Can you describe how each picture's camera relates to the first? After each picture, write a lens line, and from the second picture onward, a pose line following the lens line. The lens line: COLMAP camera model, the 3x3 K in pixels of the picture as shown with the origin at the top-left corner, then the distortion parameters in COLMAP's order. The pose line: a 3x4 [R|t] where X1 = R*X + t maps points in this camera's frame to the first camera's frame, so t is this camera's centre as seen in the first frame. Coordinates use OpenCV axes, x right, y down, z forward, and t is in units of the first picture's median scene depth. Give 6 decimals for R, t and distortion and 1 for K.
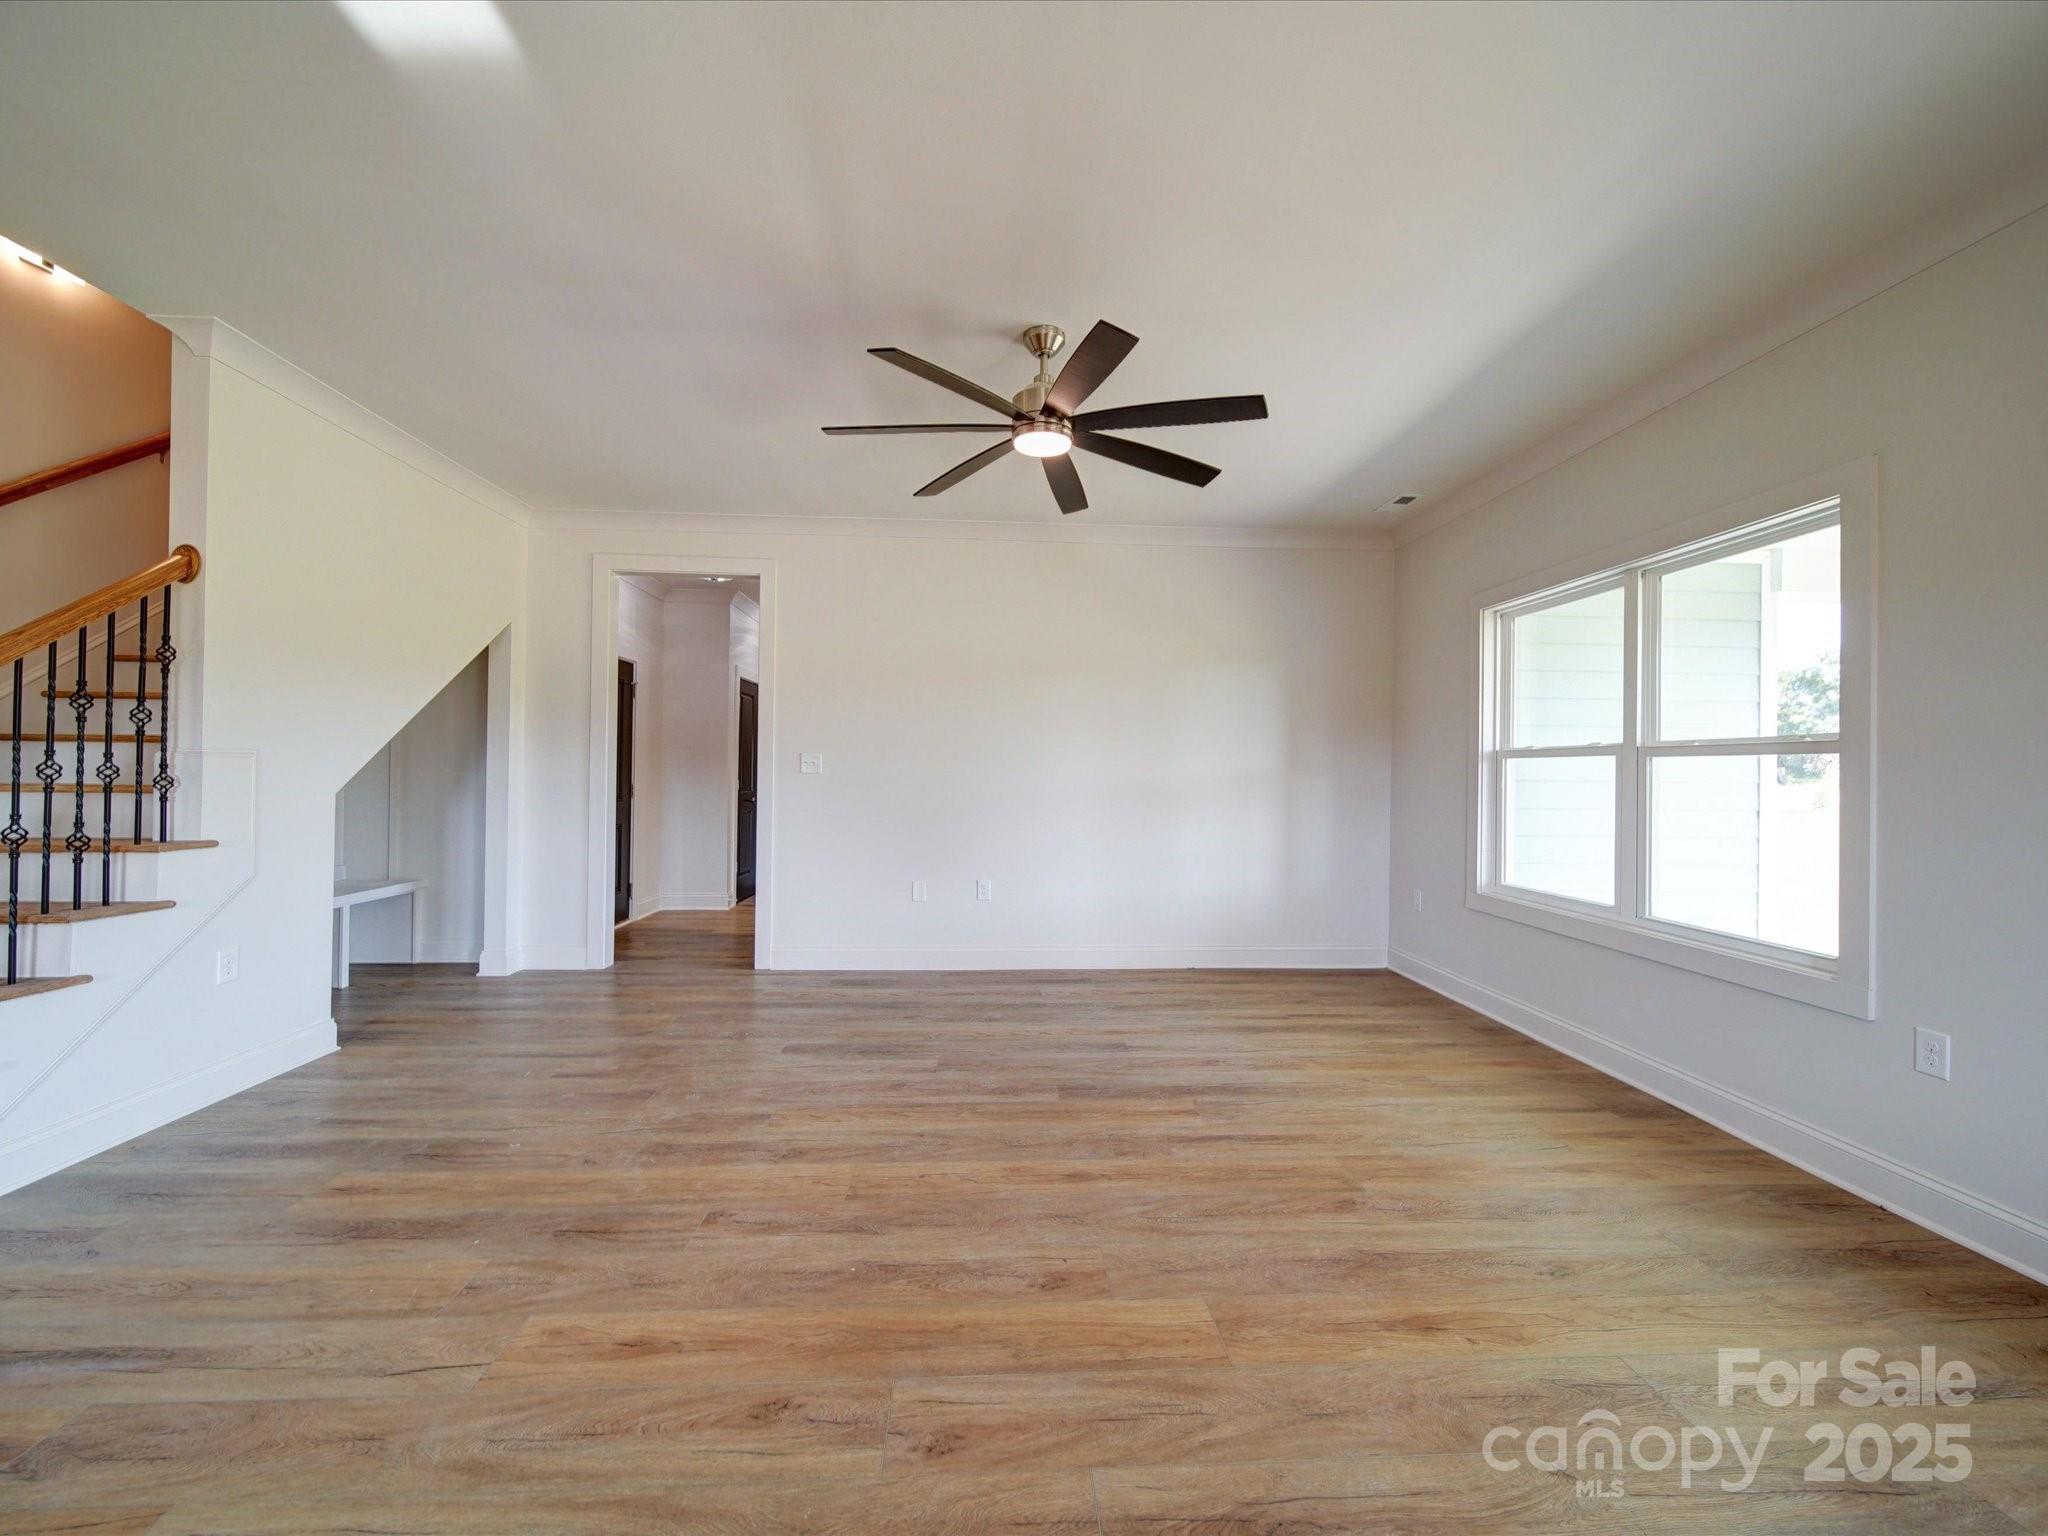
lens RADIAL K [[820.5, 0, 1022.1], [0, 820.5, 768.3], [0, 0, 1]] dist [-0.004042, -0.000142]
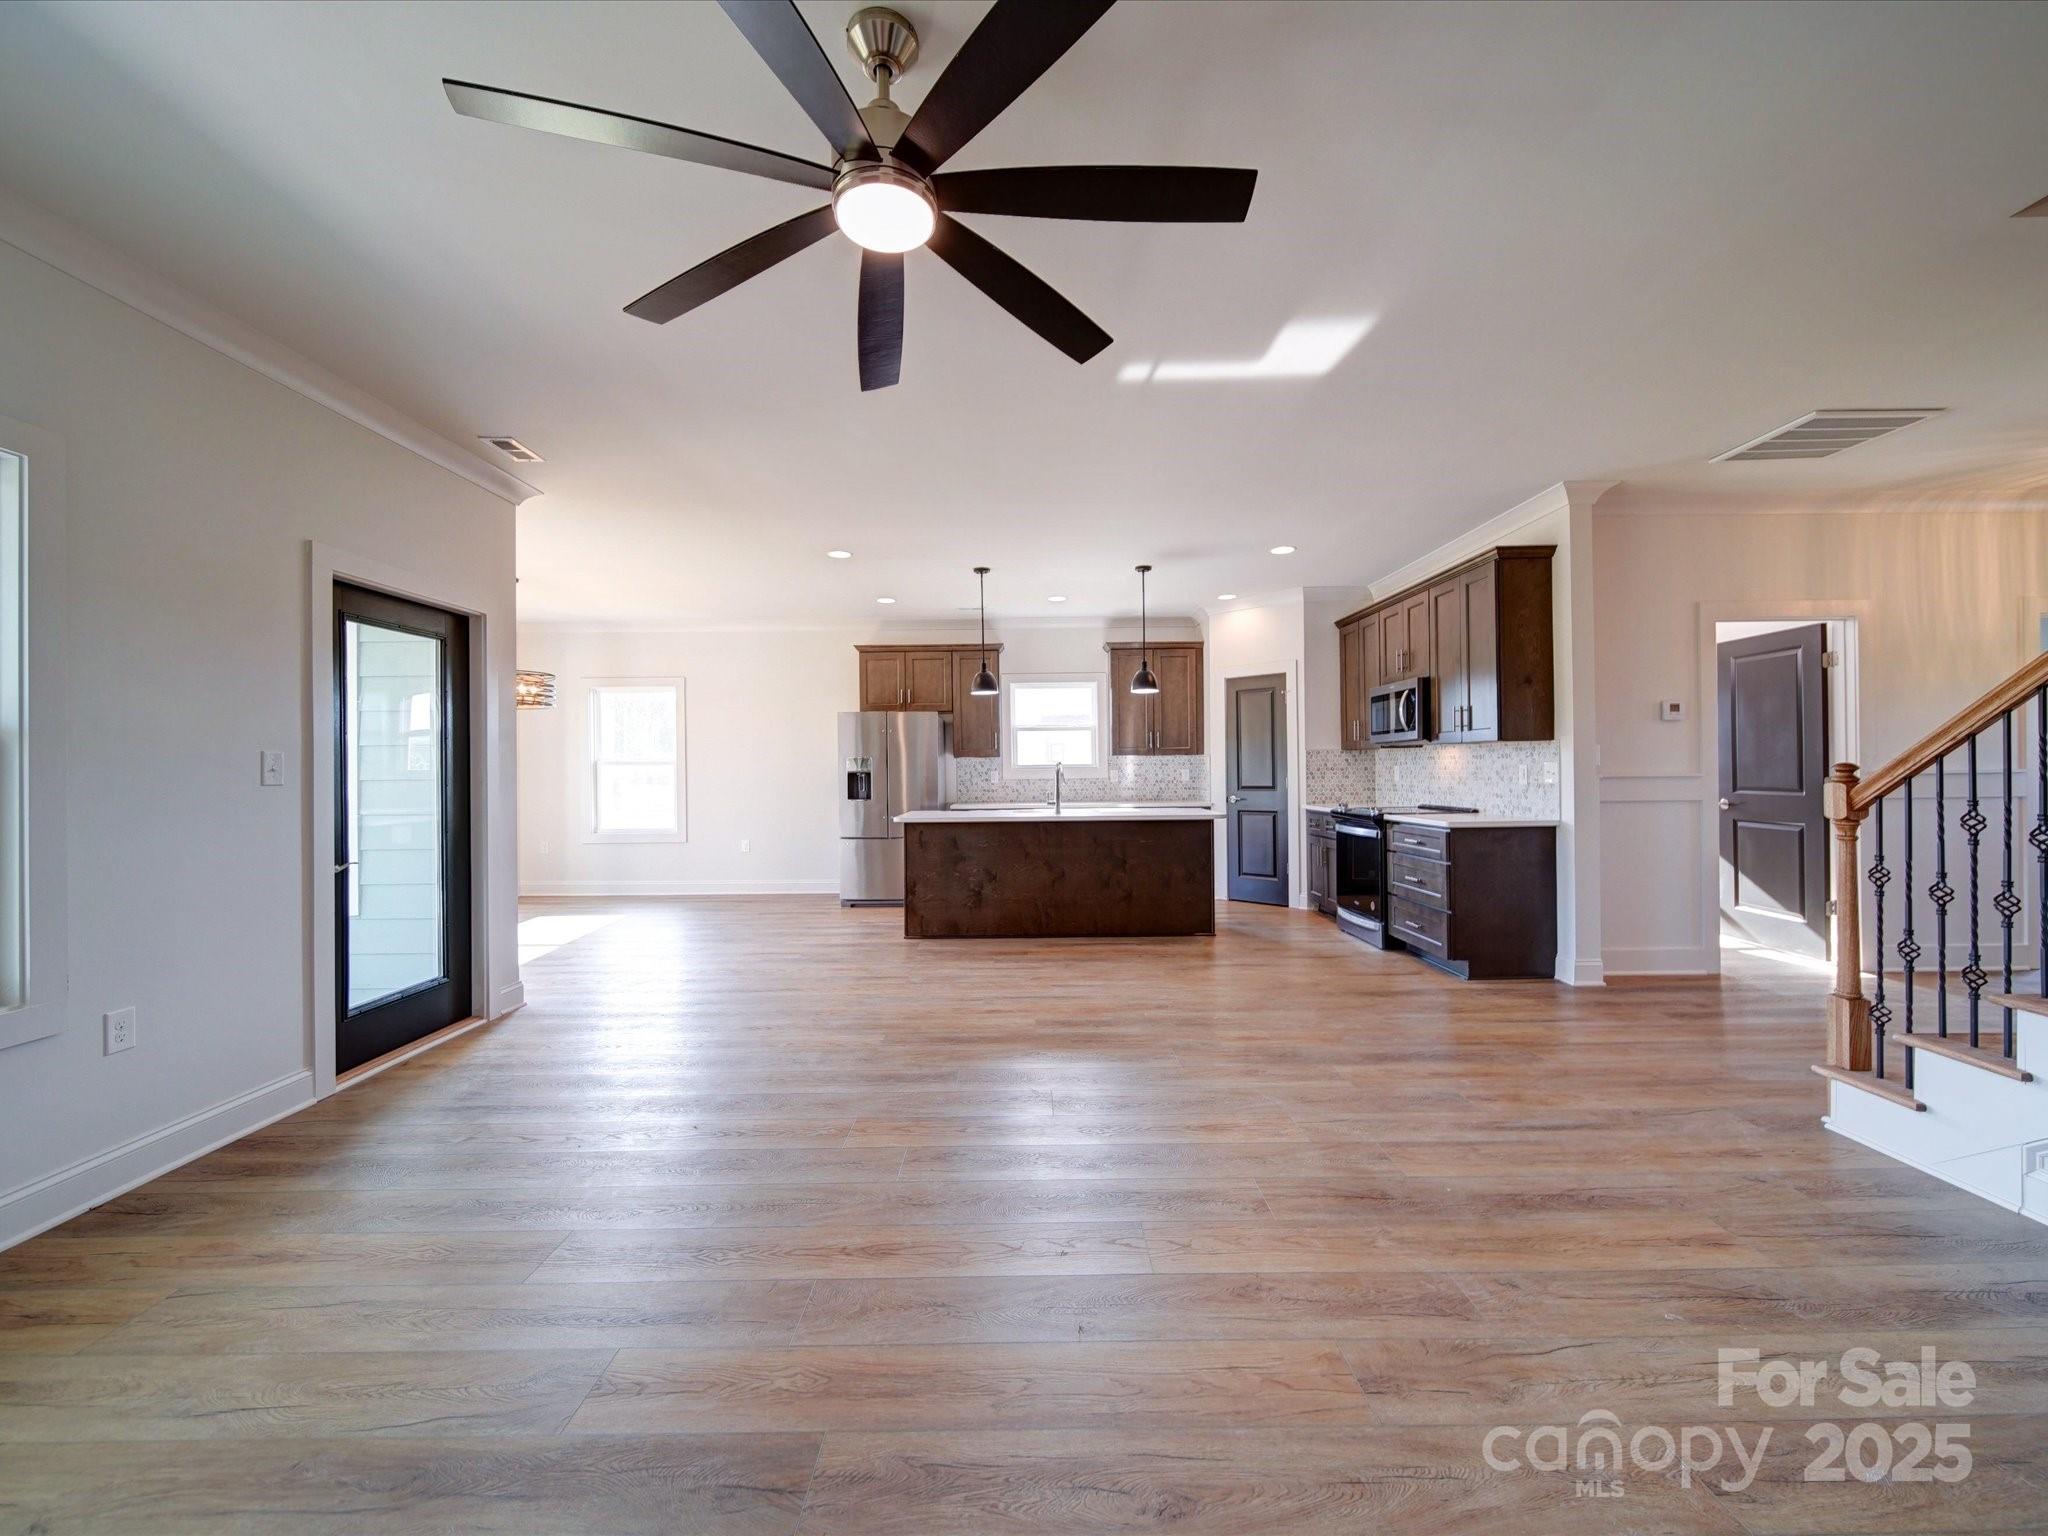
lens RADIAL K [[820.5, 0, 1024.2], [0, 820.5, 766.9], [0, 0, 1]] dist [-0.004042, -0.000142]
pose [[-0.998338, 0.000833, 0.057625, -0.141418], [0.000574, 0.999990, -0.004520, 0.006749], [-0.057628, -0.004480, -0.998328, 1.993914]]
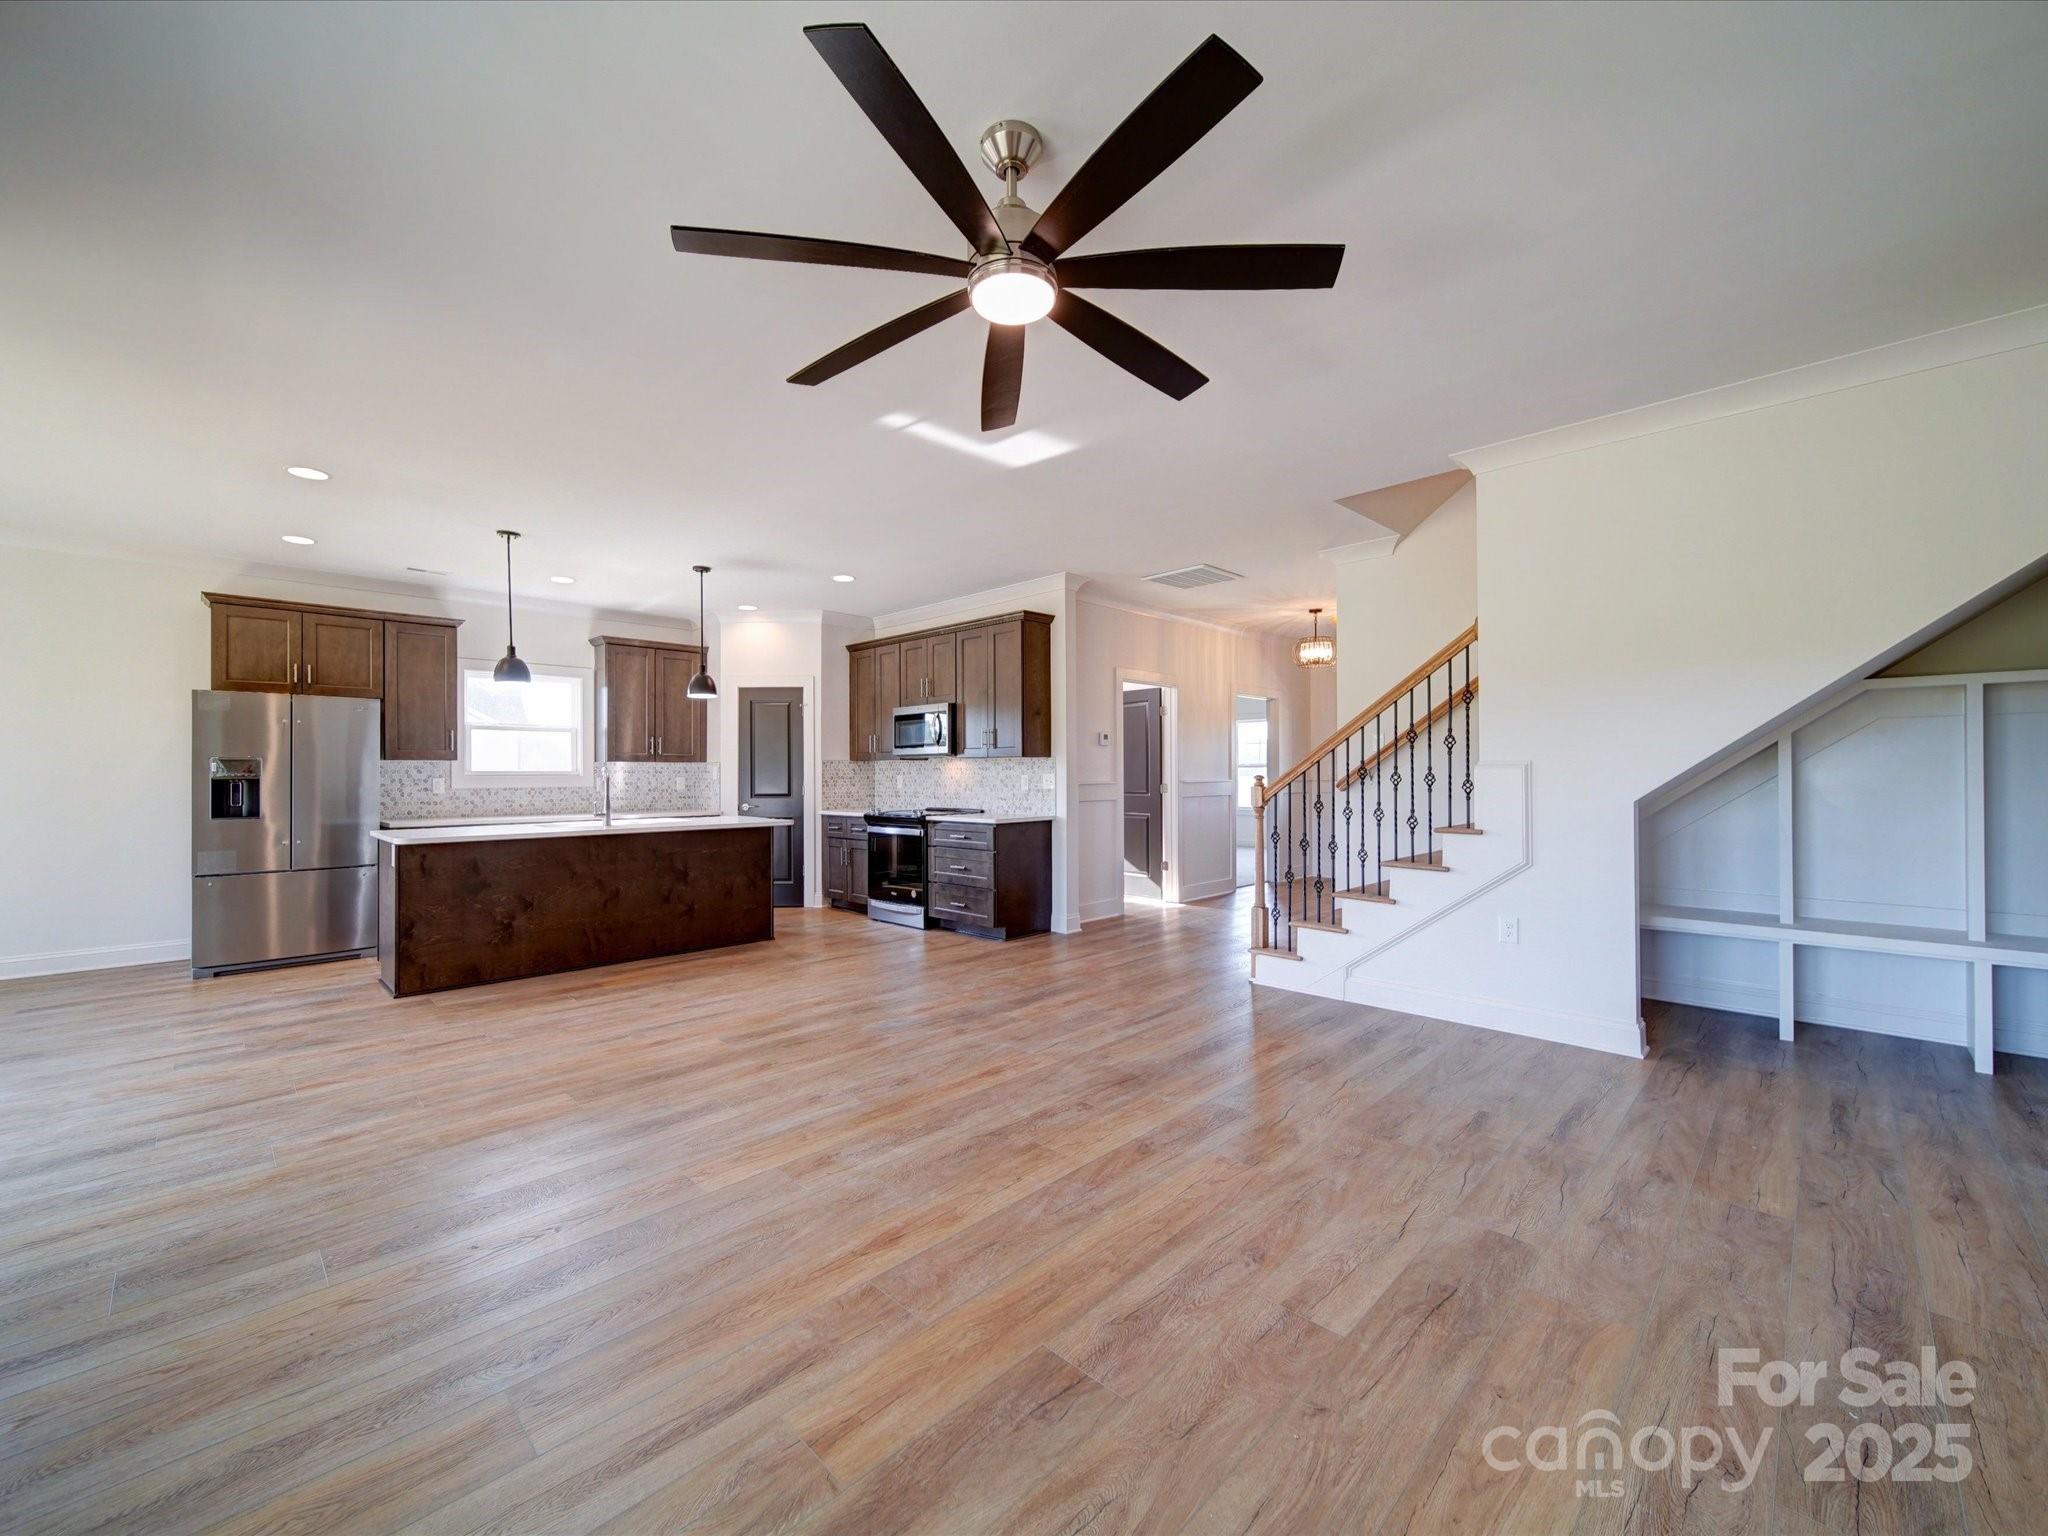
lens RADIAL K [[820.5, 0, 1031.5], [0, 820.5, 770.1], [0, 0, 1]] dist [-0.004042, -0.000142]
pose [[-0.738456, -0.010824, -0.674214, 0.595454], [-0.003044, 0.999914, -0.012719, 0.011172], [0.674294, -0.007340, -0.738426, 1.905002]]
